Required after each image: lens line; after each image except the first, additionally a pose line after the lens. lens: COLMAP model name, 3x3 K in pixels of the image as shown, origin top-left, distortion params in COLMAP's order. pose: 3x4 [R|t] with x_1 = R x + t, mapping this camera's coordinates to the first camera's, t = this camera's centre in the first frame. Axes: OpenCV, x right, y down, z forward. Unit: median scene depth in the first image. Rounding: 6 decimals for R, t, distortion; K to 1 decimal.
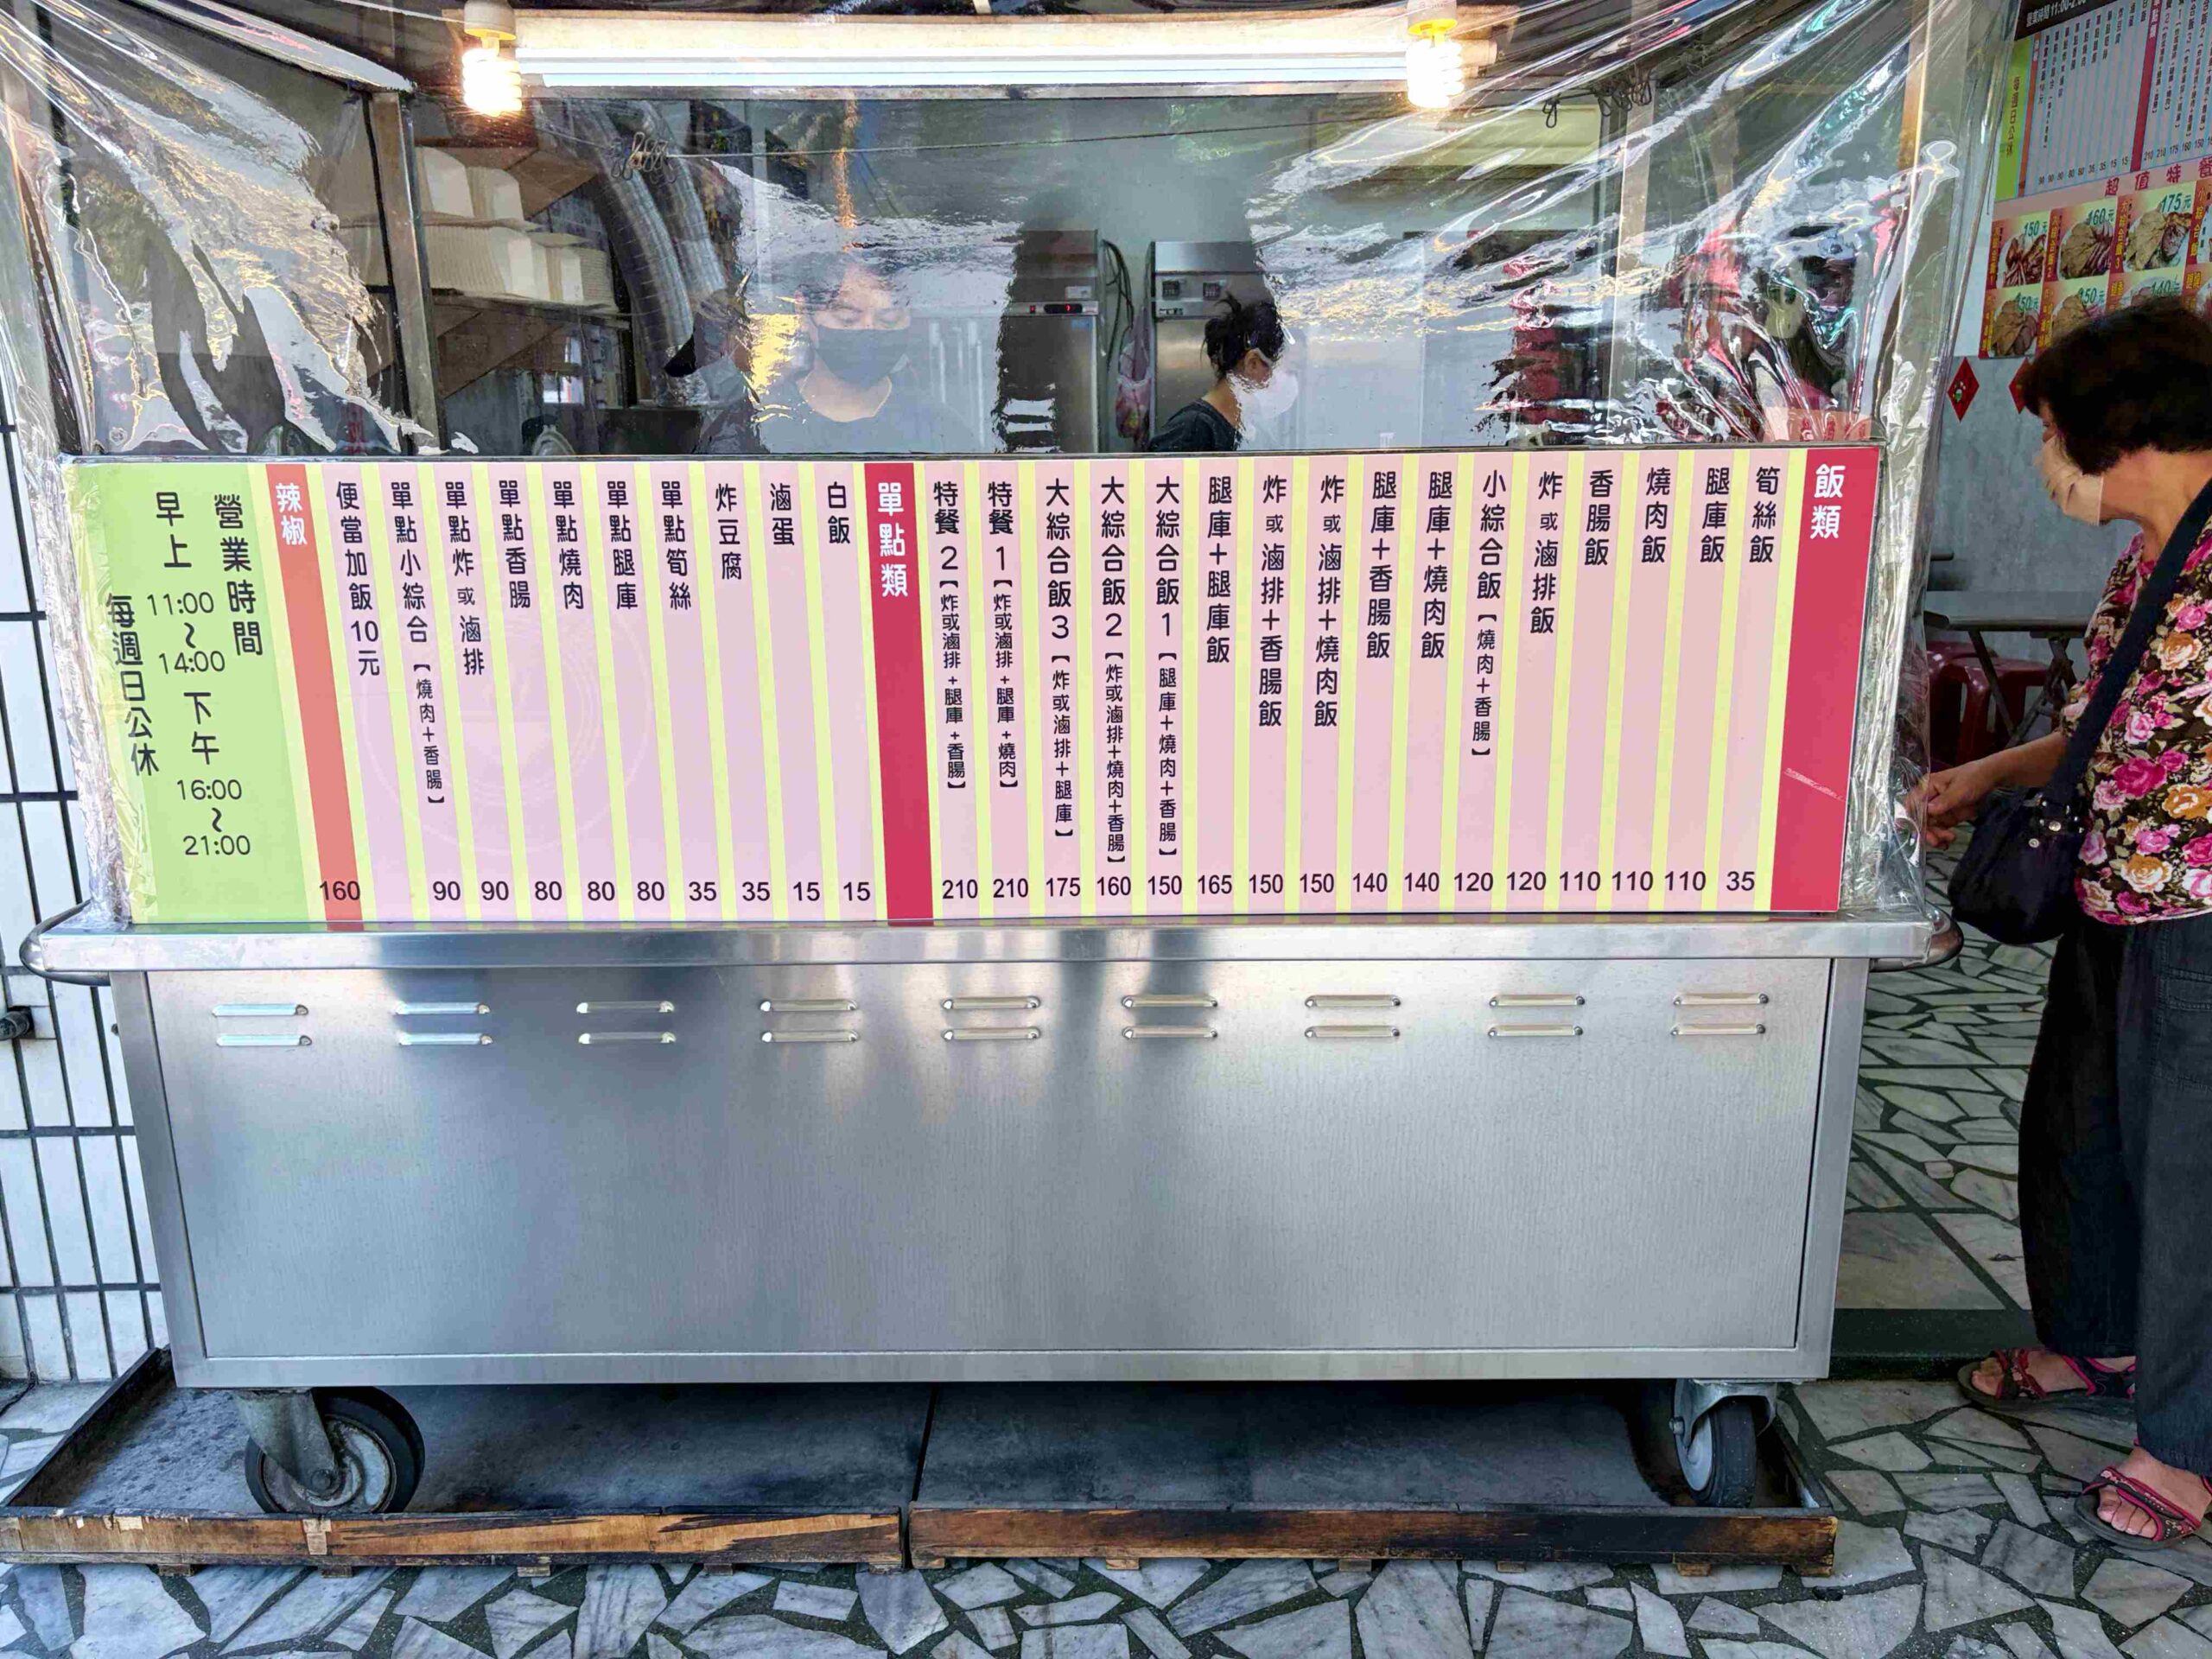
lens RADIAL K [[1653.9, 0, 1103.3], [0, 1653.9, 829.0], [0, 0, 1]] dist [0.059919, -0.065050]
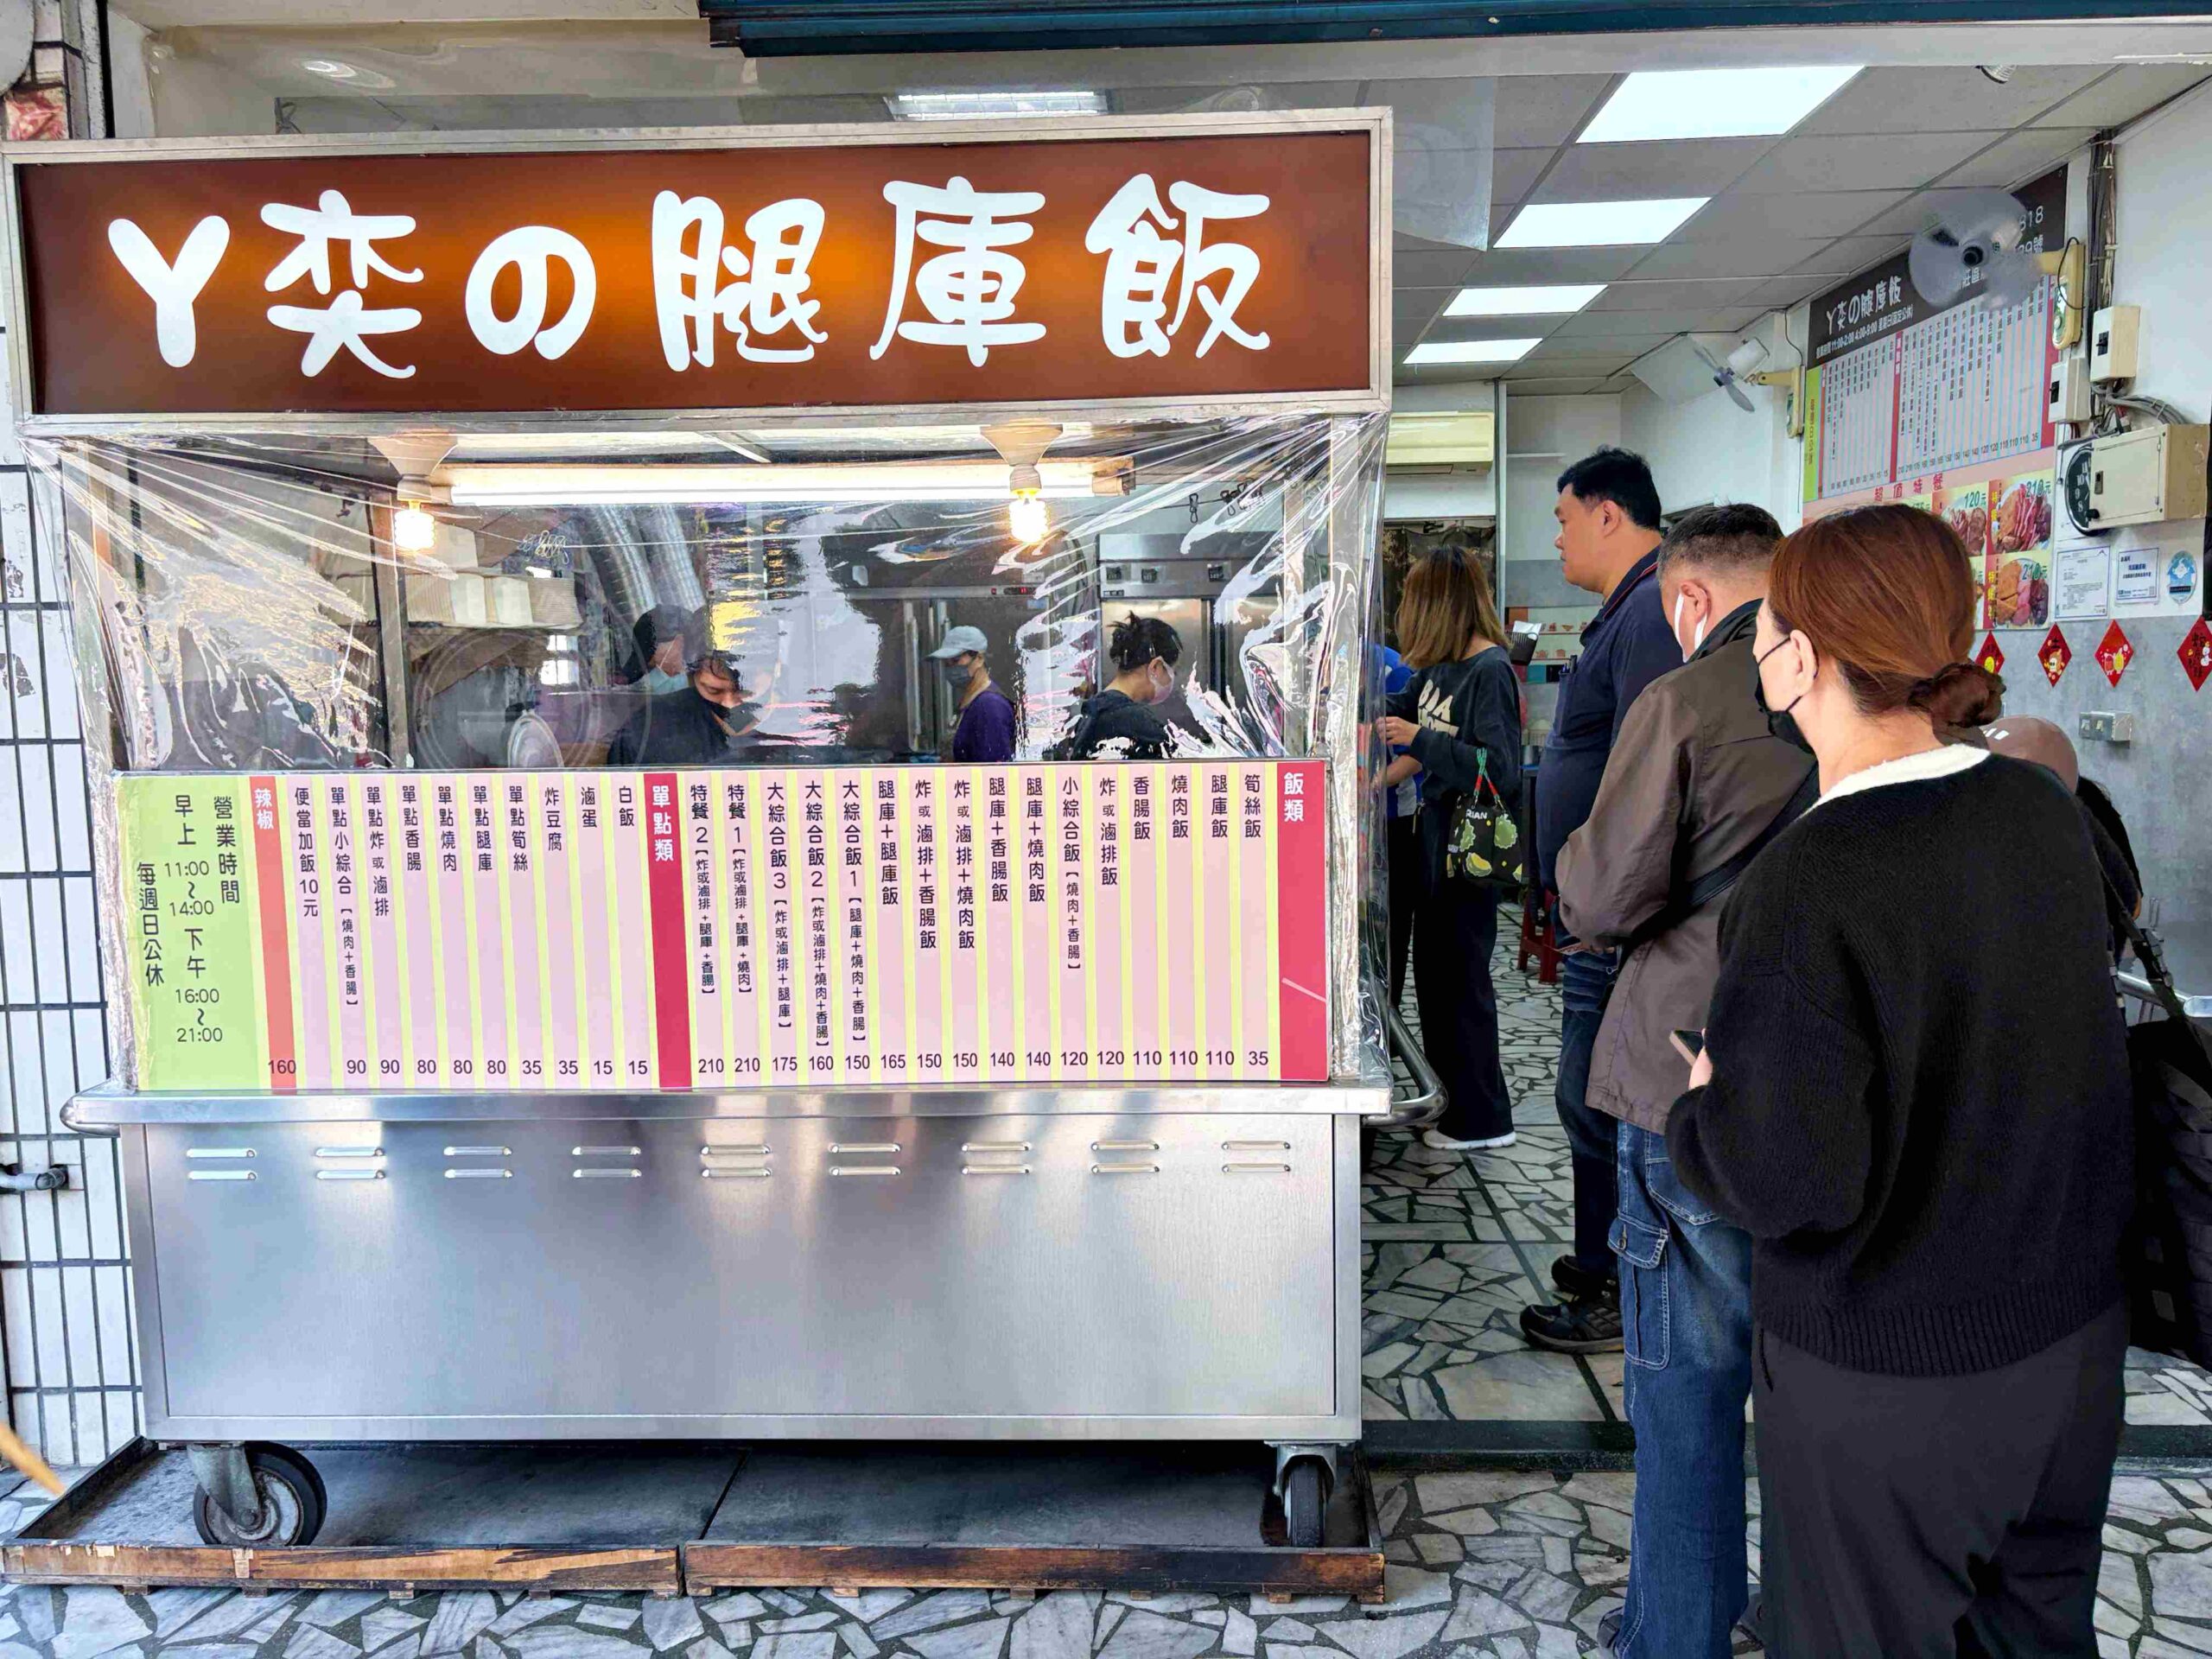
lens RADIAL K [[1653.9, 0, 1109.3], [0, 1653.9, 830.4], [0, 0, 1]] dist [0.059919, -0.065050]
pose [[0.999470, -0.003385, -0.032371, 0.299802], [-0.001084, 0.990565, -0.137037, 0.032106], [0.032529, 0.137000, 0.990037, -0.424997]]
